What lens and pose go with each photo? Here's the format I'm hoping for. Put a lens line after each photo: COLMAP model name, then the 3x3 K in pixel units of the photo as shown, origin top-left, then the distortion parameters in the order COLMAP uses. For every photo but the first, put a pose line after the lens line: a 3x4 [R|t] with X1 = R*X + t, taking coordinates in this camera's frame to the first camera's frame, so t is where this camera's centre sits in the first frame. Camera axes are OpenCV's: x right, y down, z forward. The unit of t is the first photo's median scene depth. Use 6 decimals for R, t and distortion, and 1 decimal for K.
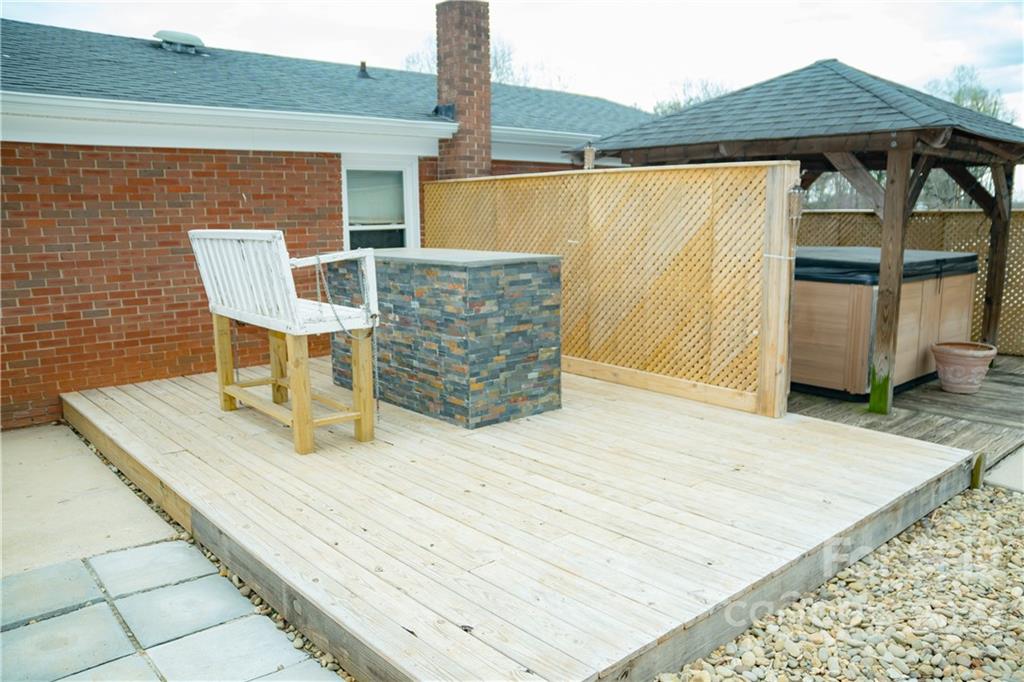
lens RADIAL K [[768.7, 0, 512.0], [0, 768.7, 341.0], [0, 0, 1]] dist [-0.130742, 0.140434]
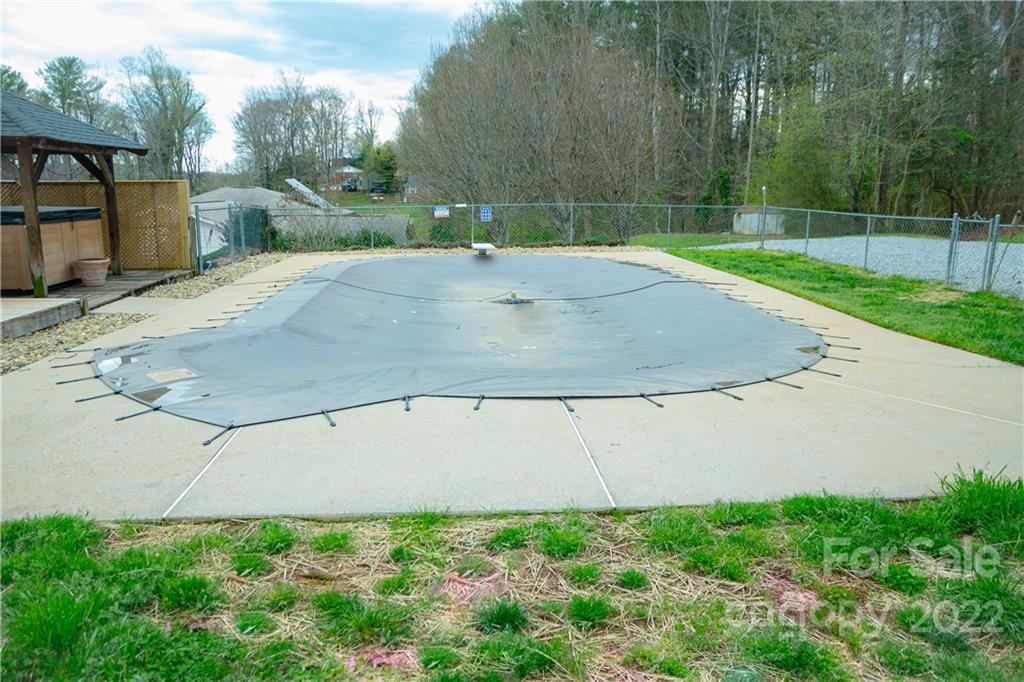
lens RADIAL K [[768.7, 0, 512.0], [0, 768.7, 341.0], [0, 0, 1]] dist [-0.130742, 0.140434]
pose [[0.585796, -0.155329, 0.795435, -0.243849], [0.125280, 0.987020, 0.100479, 0.145332], [-0.800718, 0.040792, 0.597652, -0.838513]]
